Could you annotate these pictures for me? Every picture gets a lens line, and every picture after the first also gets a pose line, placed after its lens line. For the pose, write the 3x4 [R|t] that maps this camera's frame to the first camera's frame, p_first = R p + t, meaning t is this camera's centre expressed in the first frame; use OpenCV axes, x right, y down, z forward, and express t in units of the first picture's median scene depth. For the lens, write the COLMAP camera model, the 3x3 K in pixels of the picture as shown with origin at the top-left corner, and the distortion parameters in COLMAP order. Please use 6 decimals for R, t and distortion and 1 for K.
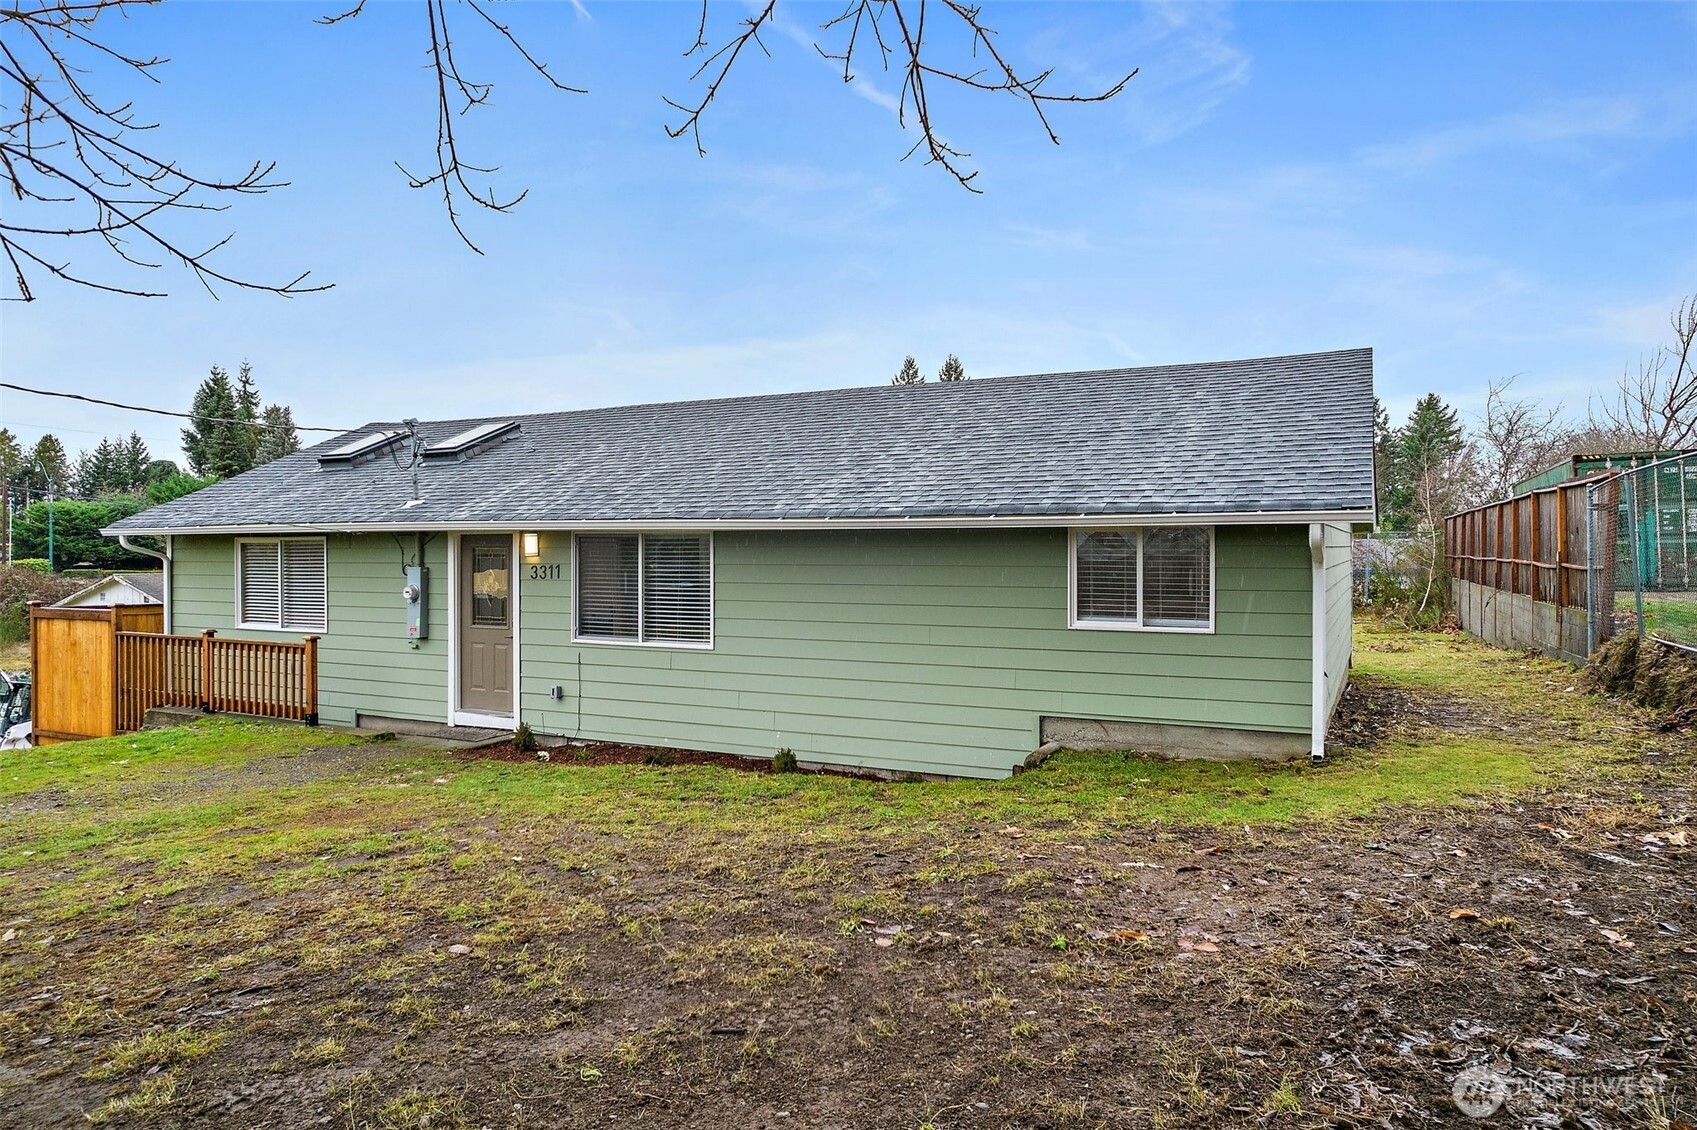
lens RADIAL K [[1104.7, 0, 858.8], [0, 1104.7, 567.0], [0, 0, 1]] dist [-0.088179, 0.086298]
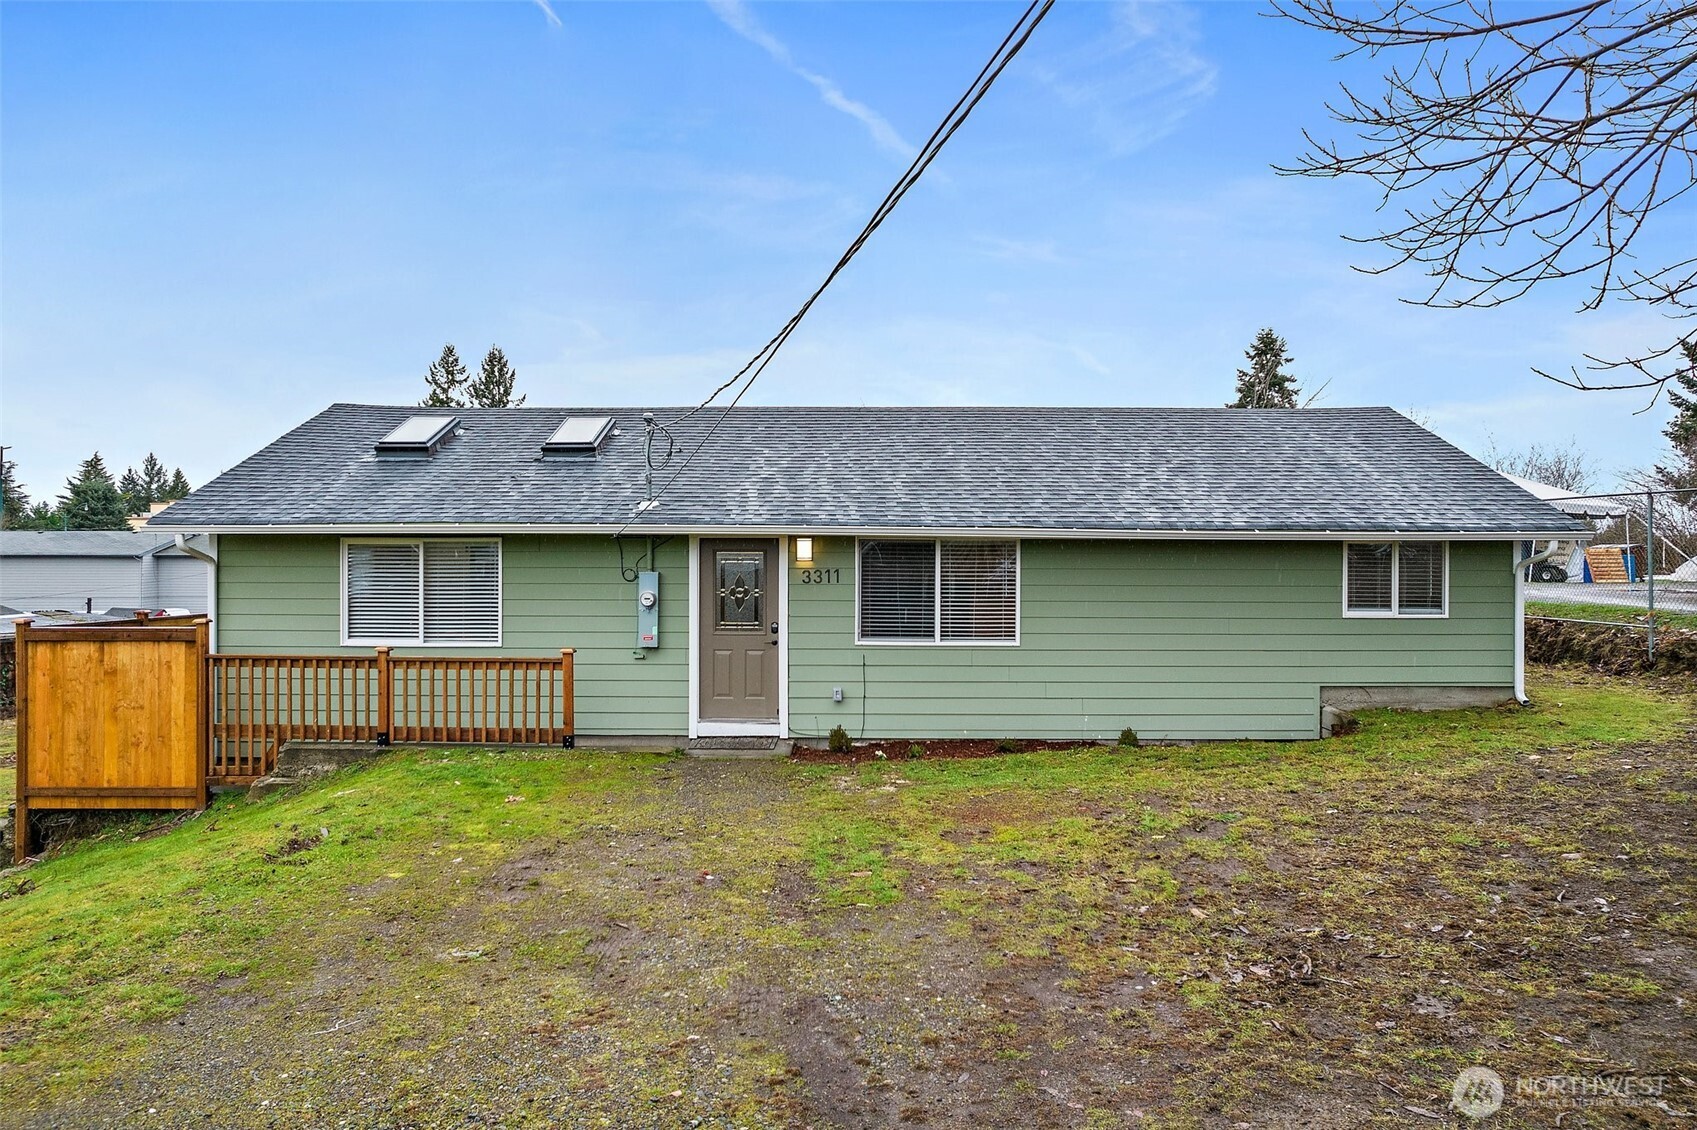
lens RADIAL K [[1104.7, 0, 858.8], [0, 1104.7, 567.0], [0, 0, 1]] dist [-0.088179, 0.086298]
pose [[0.897398, -0.003077, 0.441212, -0.710972], [0.002339, 0.999995, 0.002216, -0.006602], [-0.441217, -0.000956, 0.897400, 0.073806]]
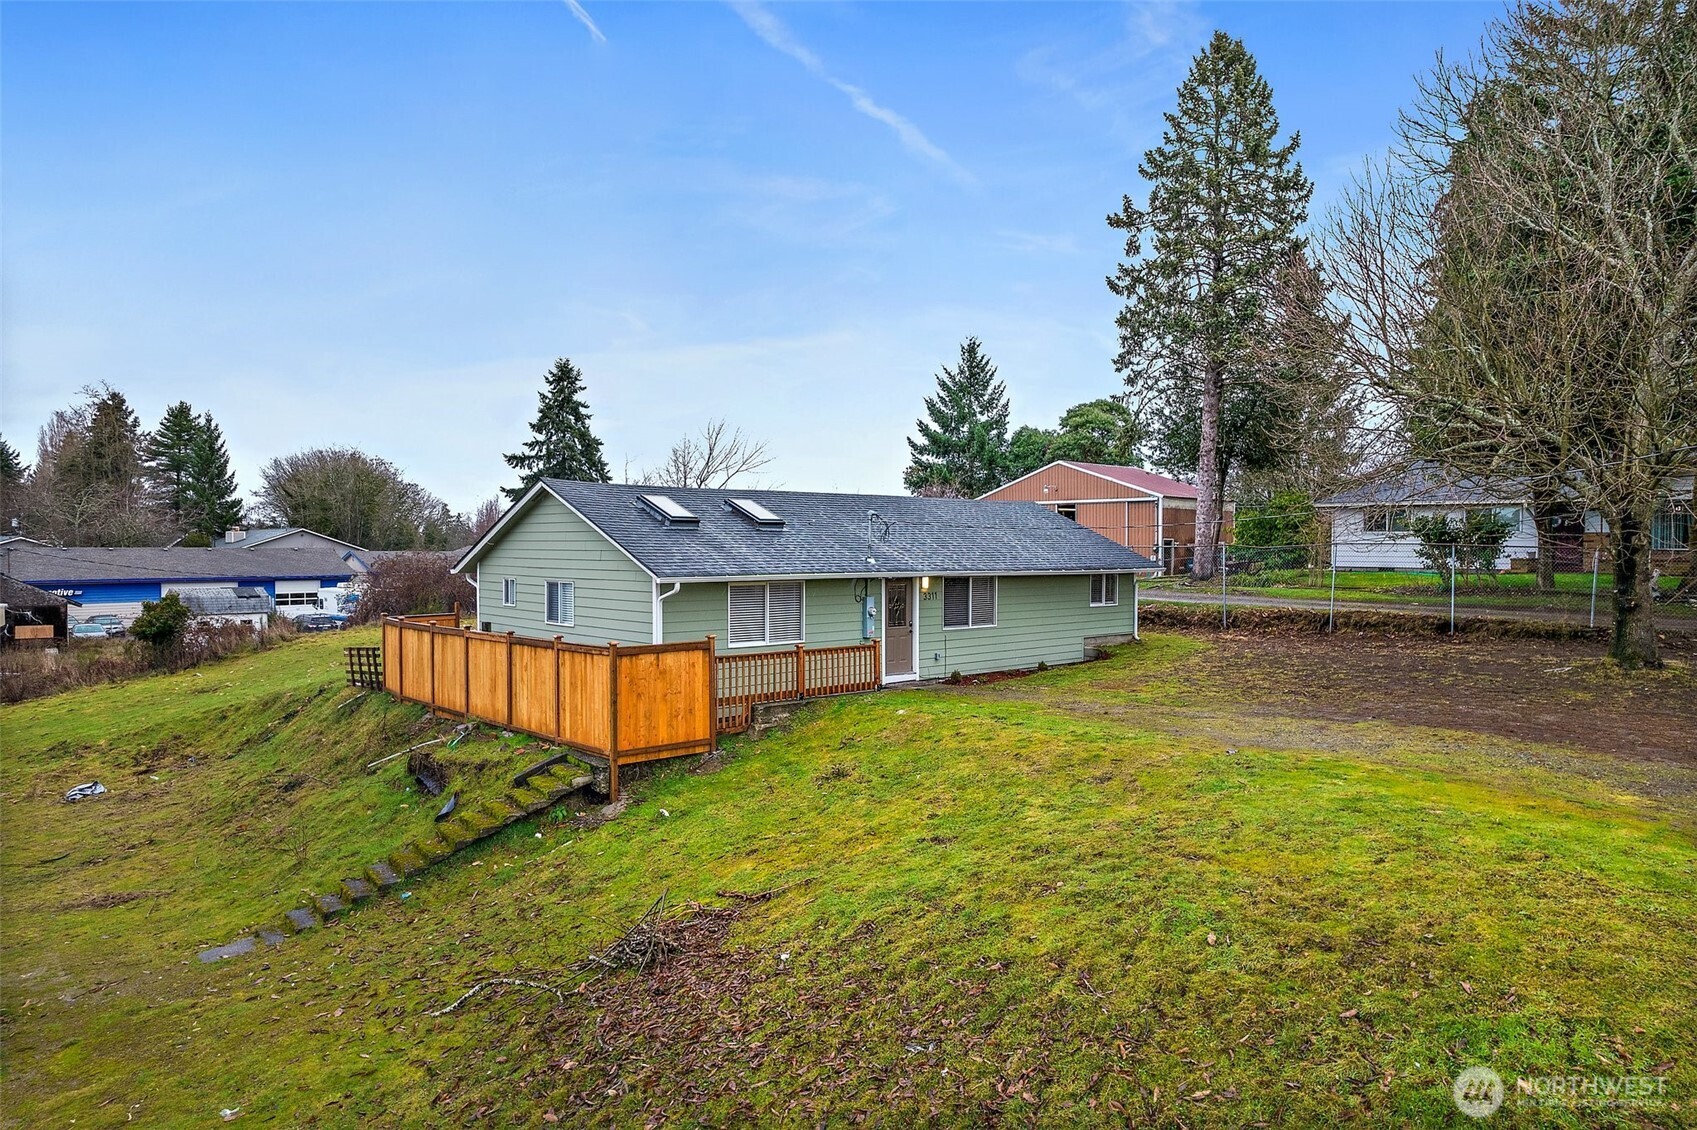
lens RADIAL K [[1104.7, 0, 858.8], [0, 1104.7, 567.0], [0, 0, 1]] dist [-0.088179, 0.086298]
pose [[0.359736, -0.014814, 0.932936, -2.204630], [0.013031, 0.999856, 0.010852, -0.072106], [-0.932963, 0.008253, 0.359877, 0.410594]]
